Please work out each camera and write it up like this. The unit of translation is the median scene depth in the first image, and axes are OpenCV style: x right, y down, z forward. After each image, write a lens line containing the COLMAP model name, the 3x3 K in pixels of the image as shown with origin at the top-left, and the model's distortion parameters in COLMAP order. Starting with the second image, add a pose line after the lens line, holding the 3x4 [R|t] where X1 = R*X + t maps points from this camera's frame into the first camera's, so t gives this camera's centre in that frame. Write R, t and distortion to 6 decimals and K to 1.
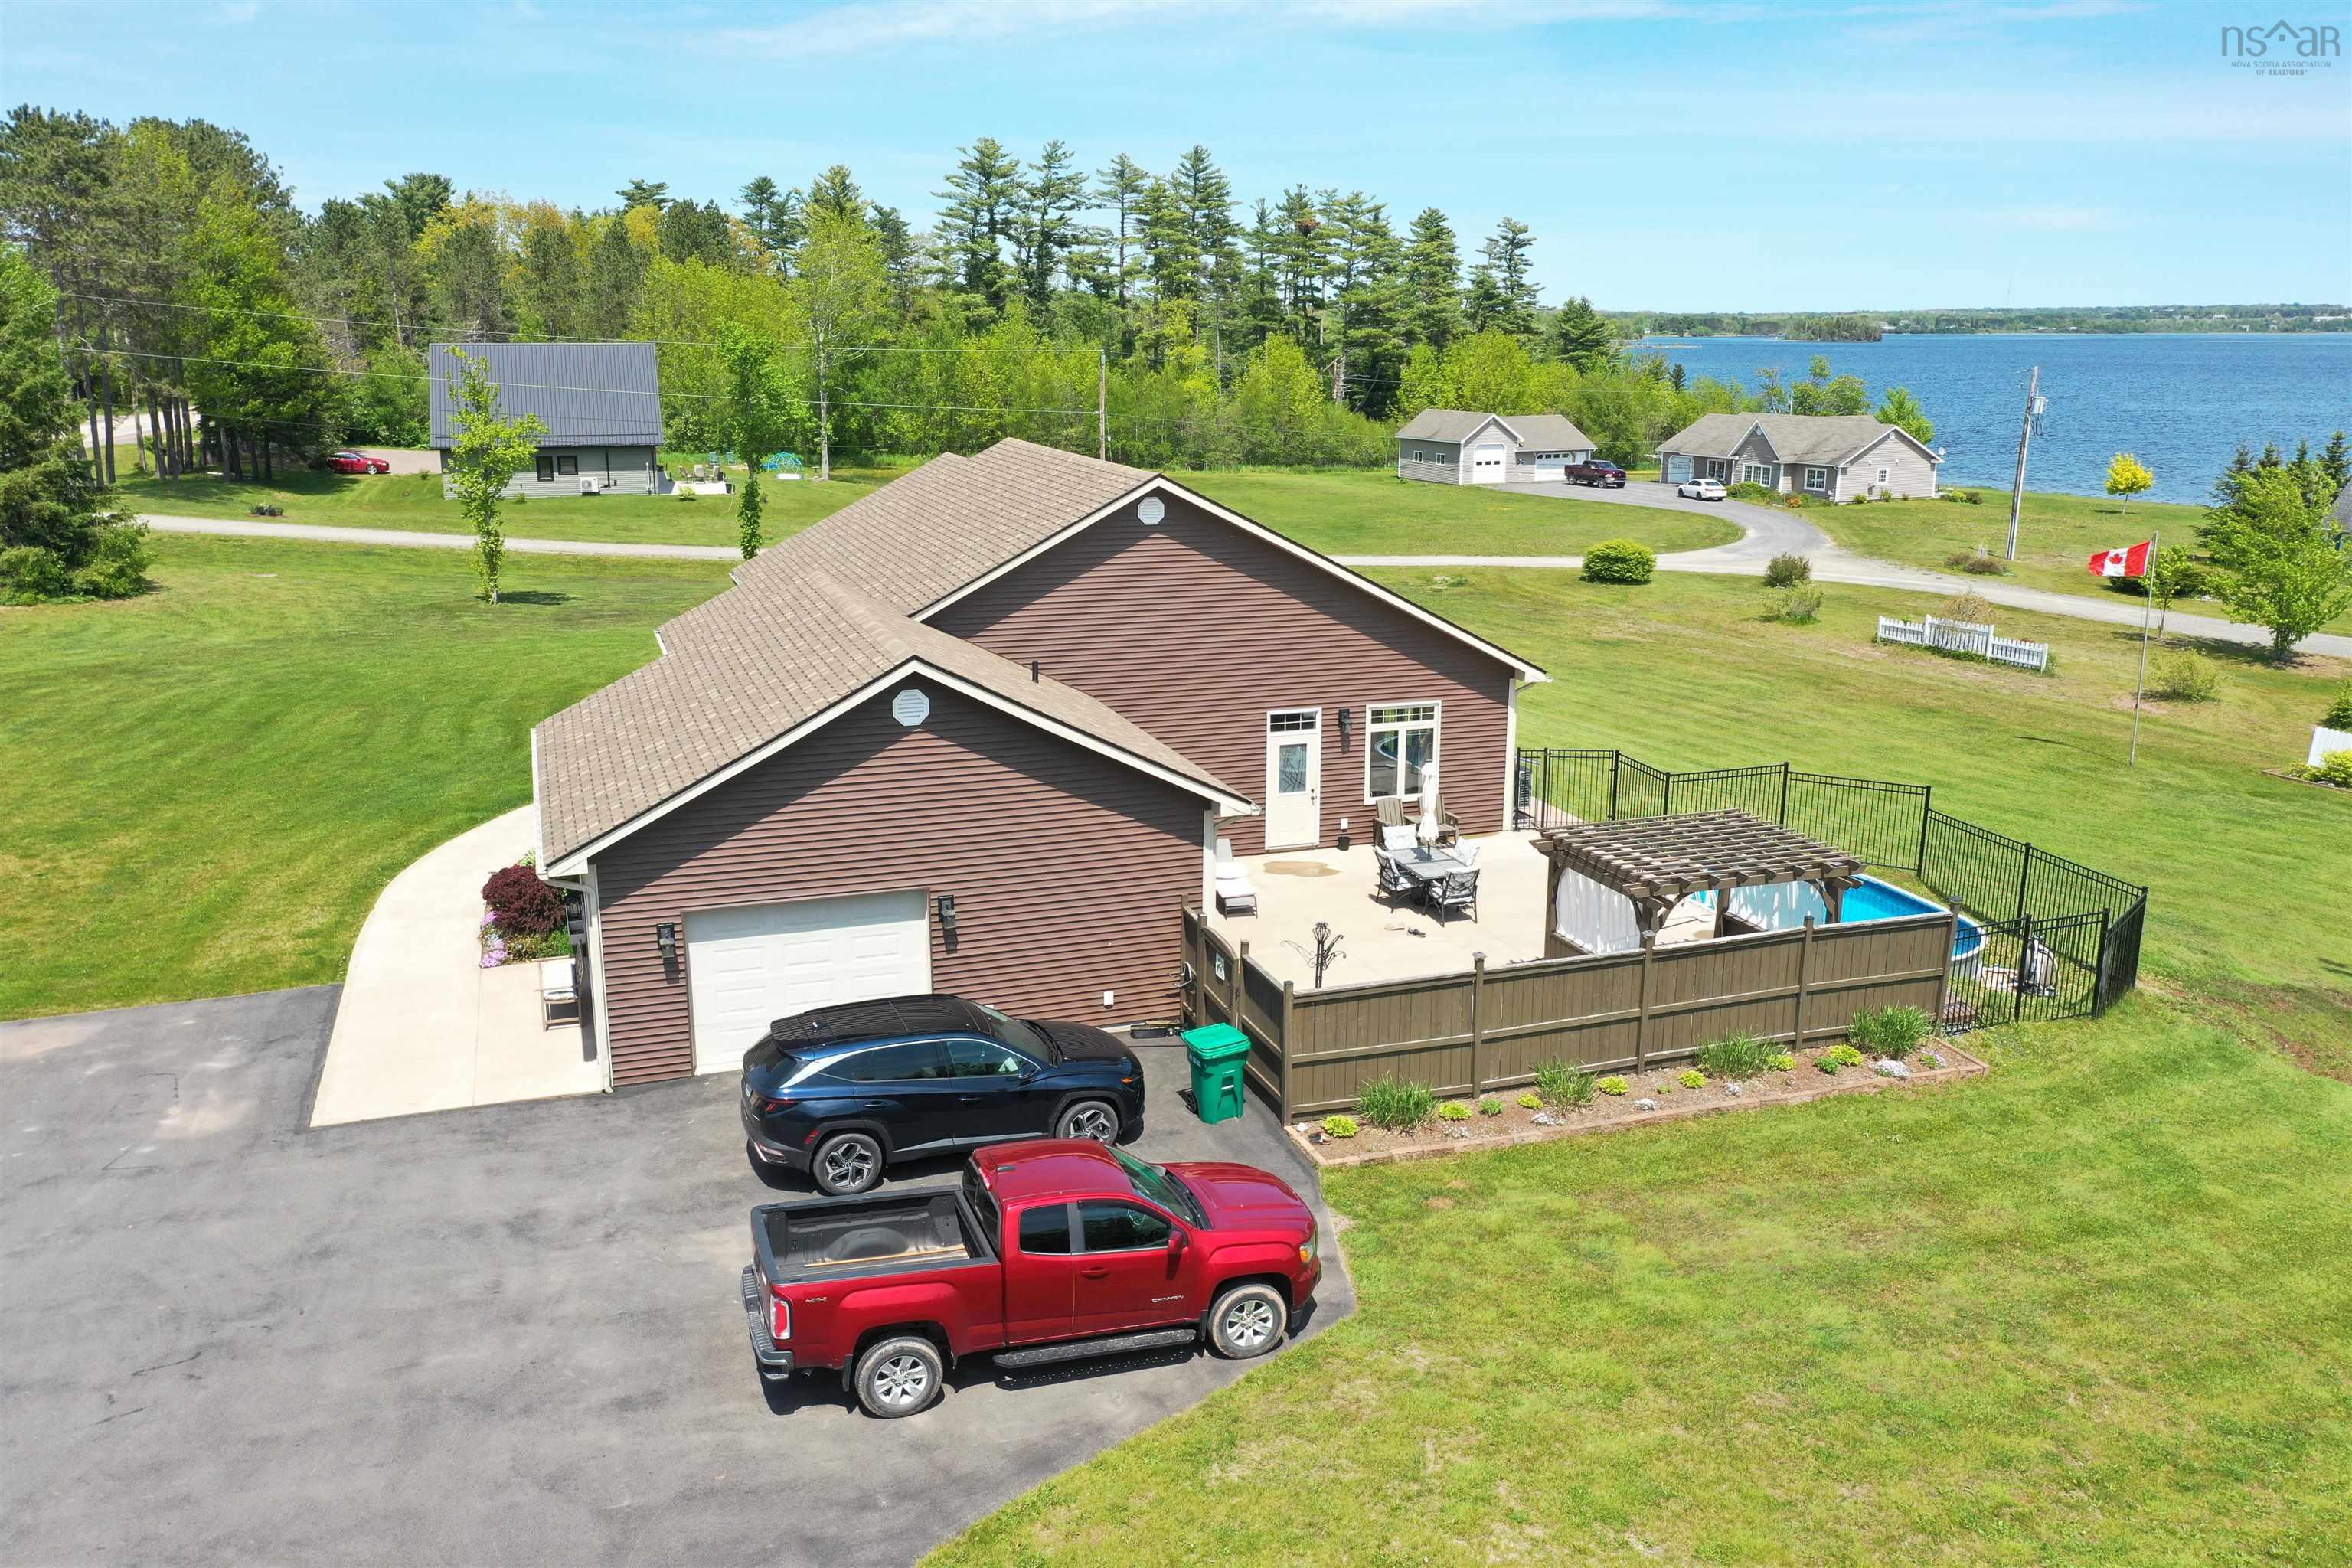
lens RADIAL K [[1868.1, 0, 1185.0], [0, 1868.1, 779.9], [0, 0, 1]] dist [-0.010556, 0.011011]
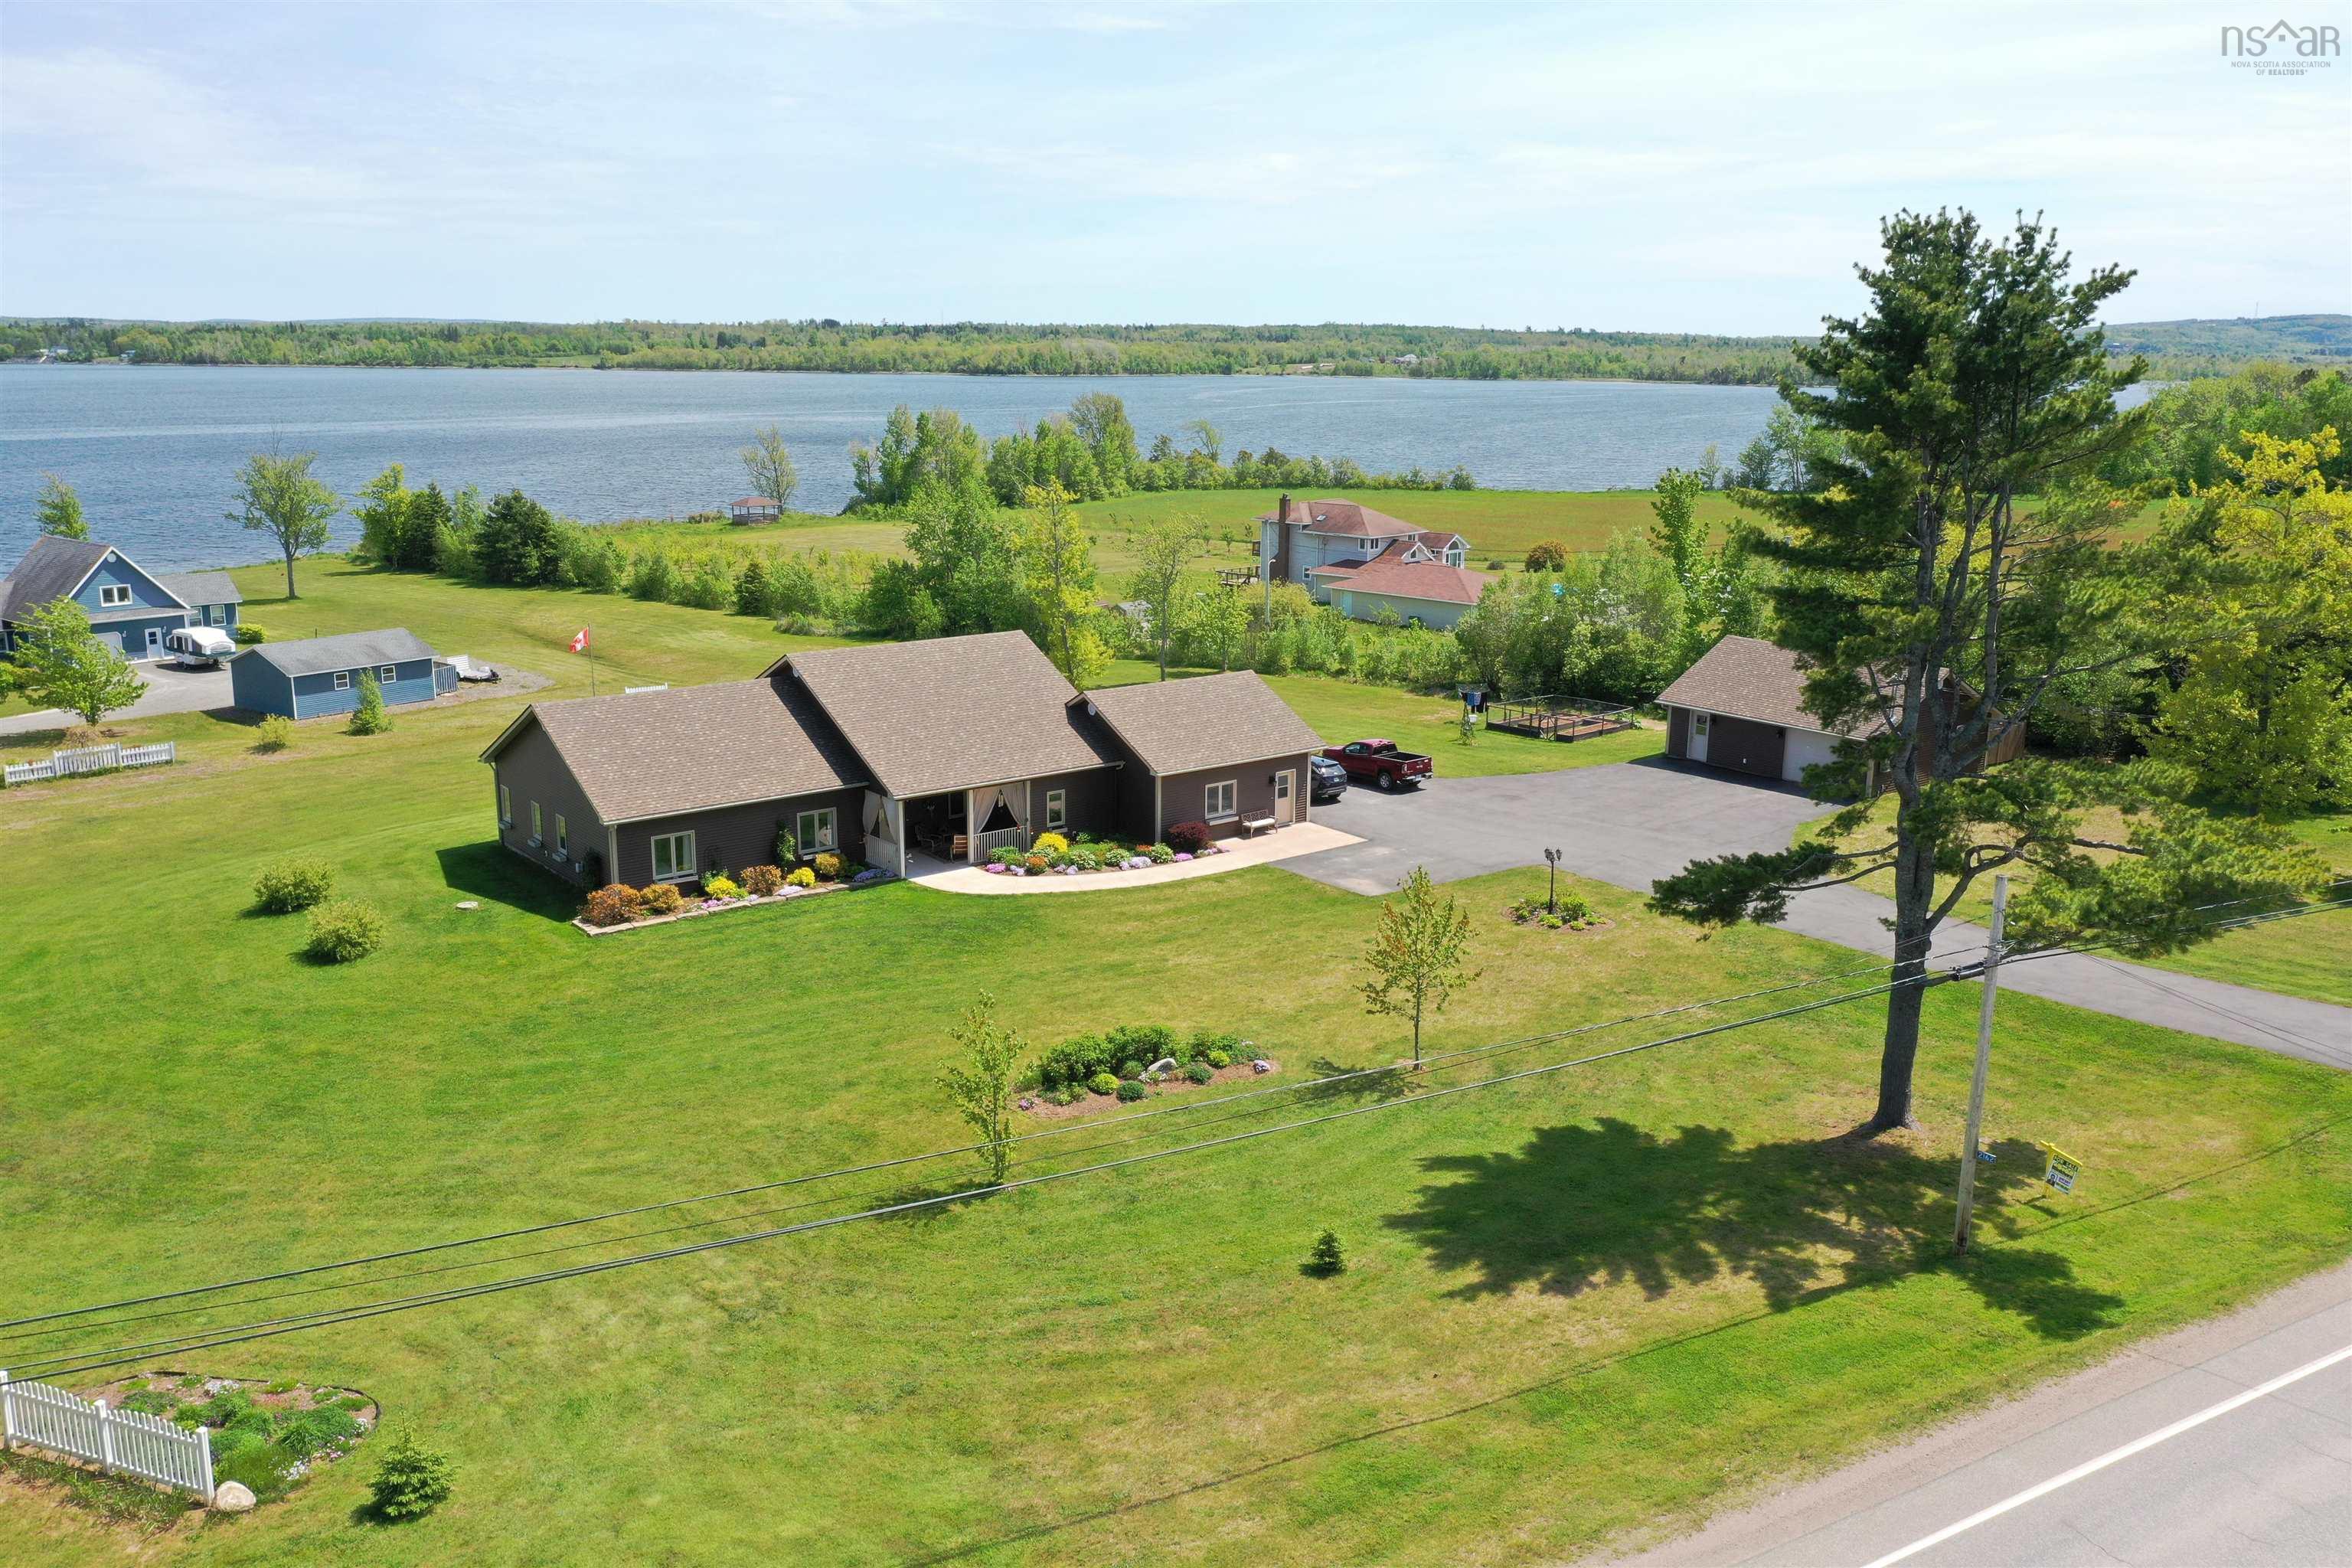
lens RADIAL K [[1868.1, 0, 1175.4], [0, 1868.1, 794.0], [0, 0, 1]] dist [-0.010556, 0.011011]
pose [[-0.344285, -0.222219, 0.912188, -2.017696], [0.211485, 0.928260, 0.305954, -0.574126], [-0.914736, 0.298249, -0.272590, 1.341636]]
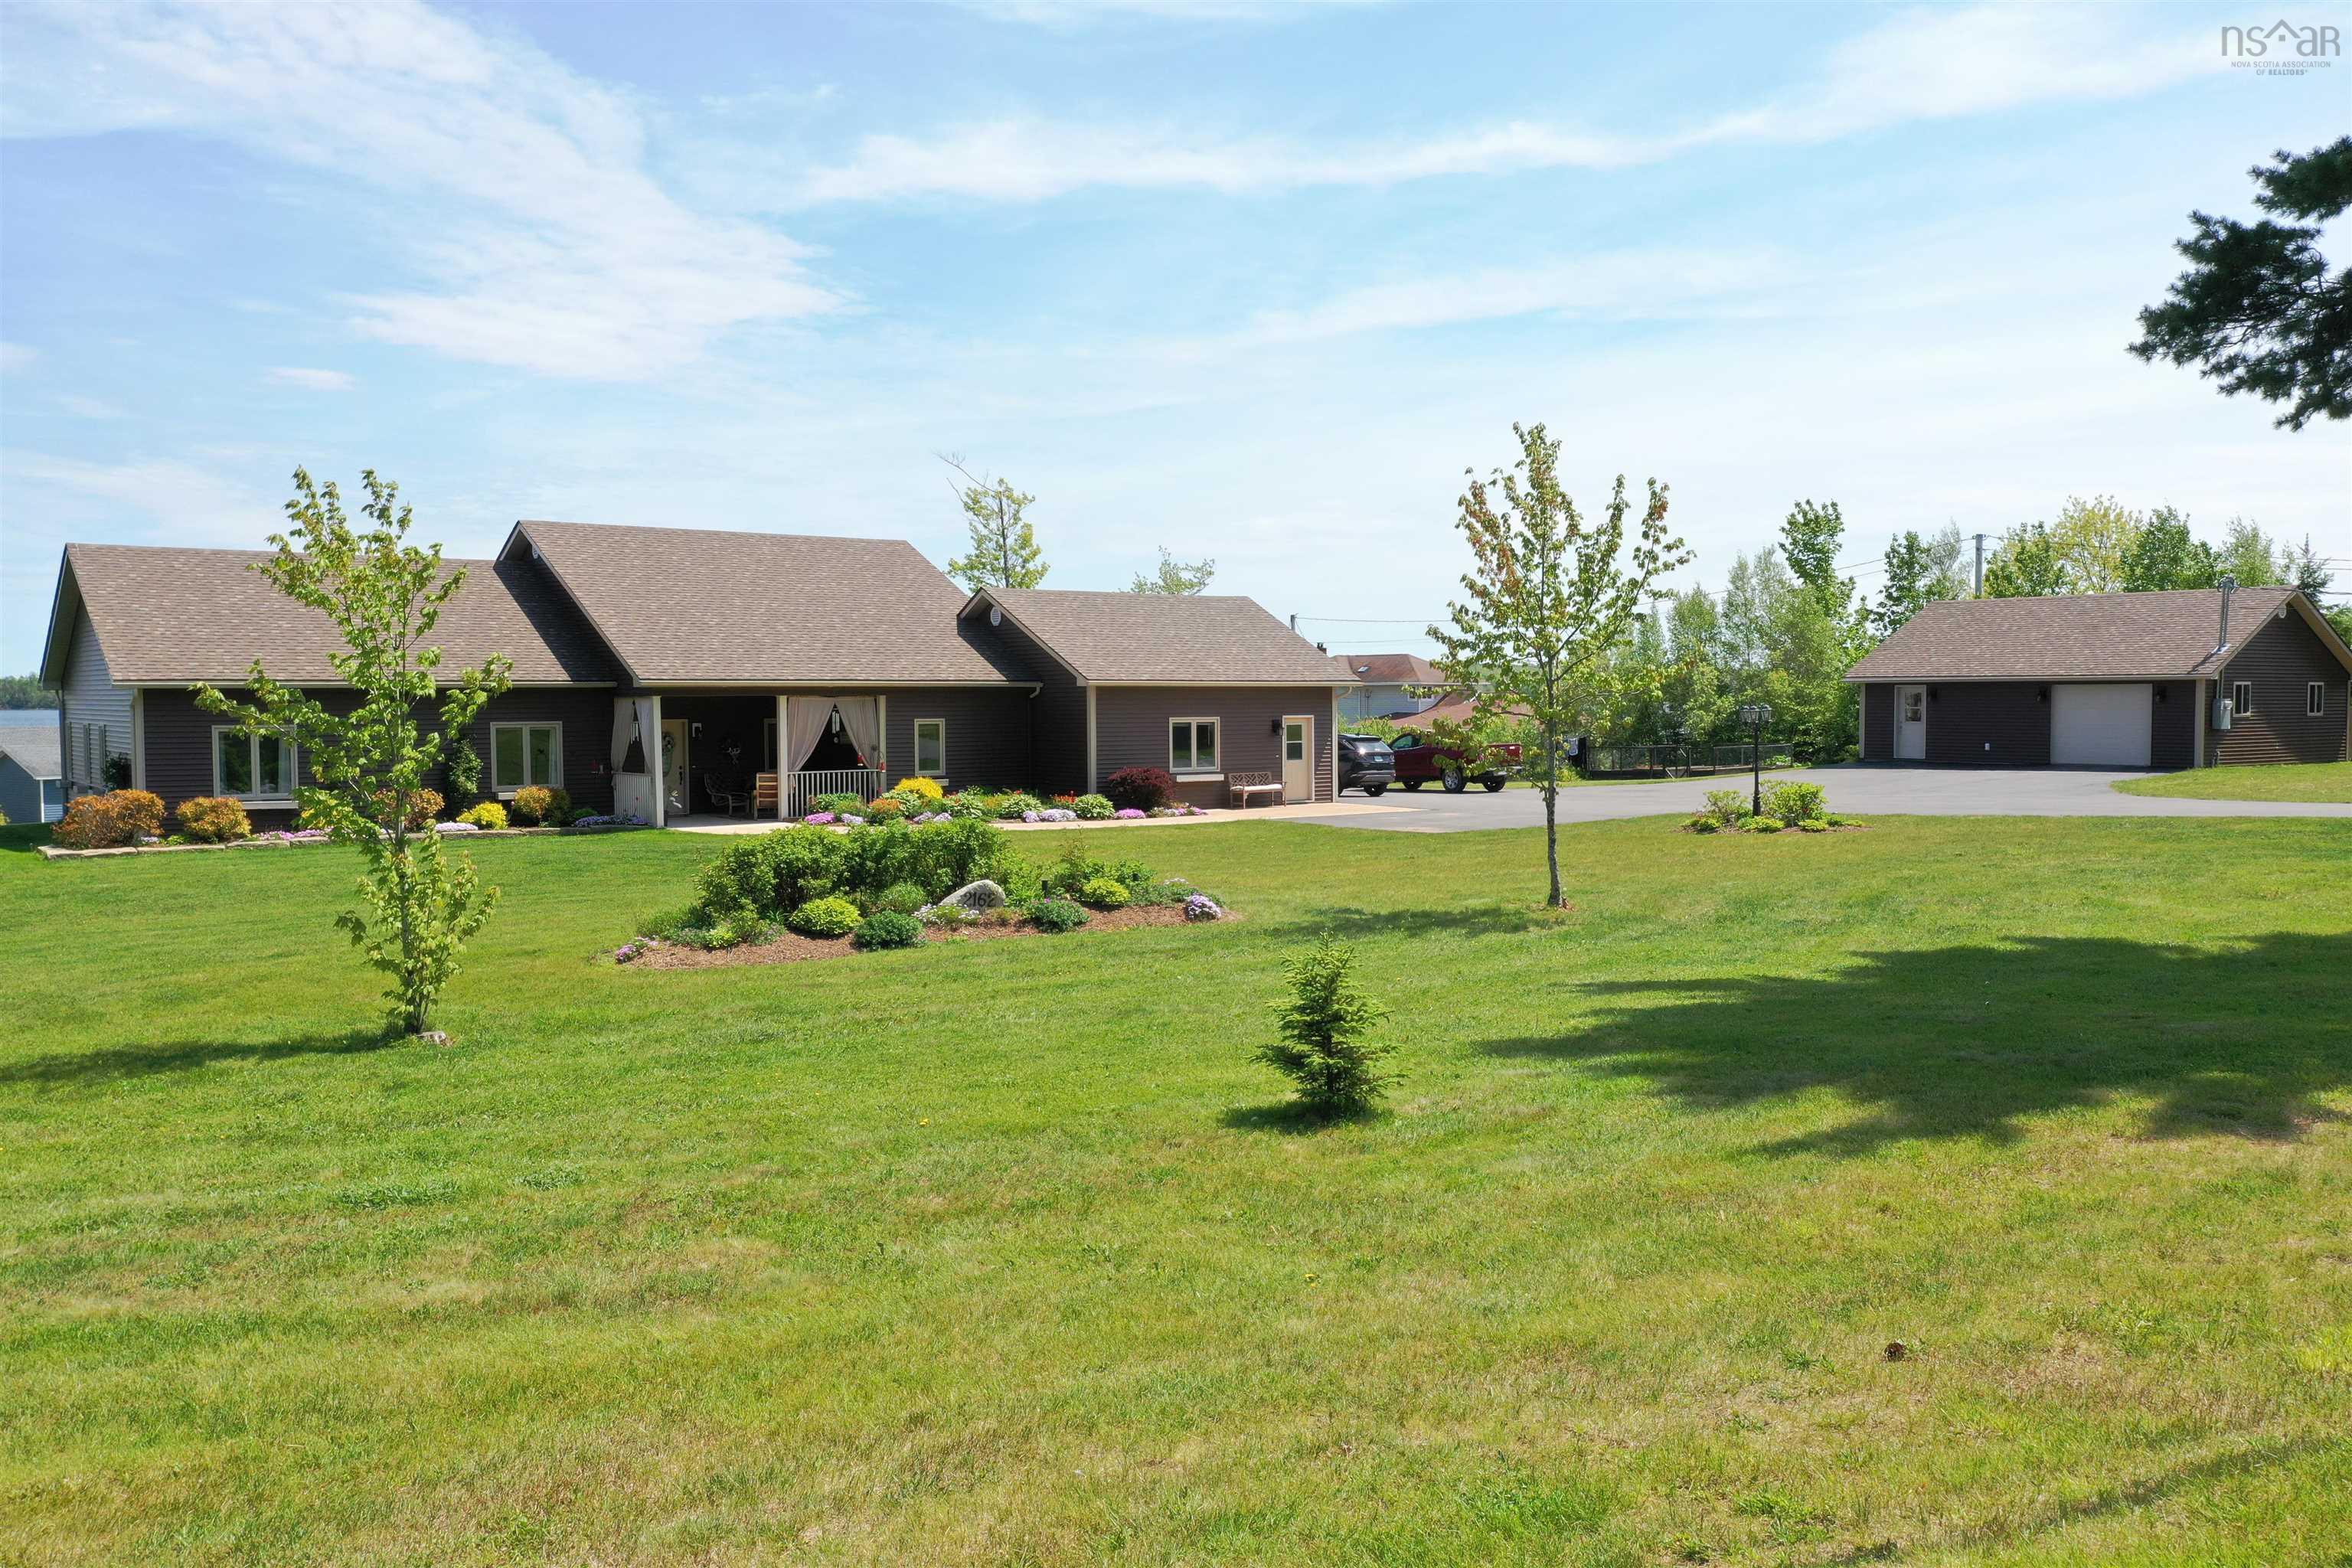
lens RADIAL K [[1868.1, 0, 1180.9], [0, 1868.1, 774.2], [0, 0, 1]] dist [-0.010556, 0.011011]
pose [[-0.320554, -0.038380, 0.946452, -1.431811], [0.225962, 0.967234, 0.115754, -0.092054], [-0.919884, 0.250967, -0.301378, 1.156524]]
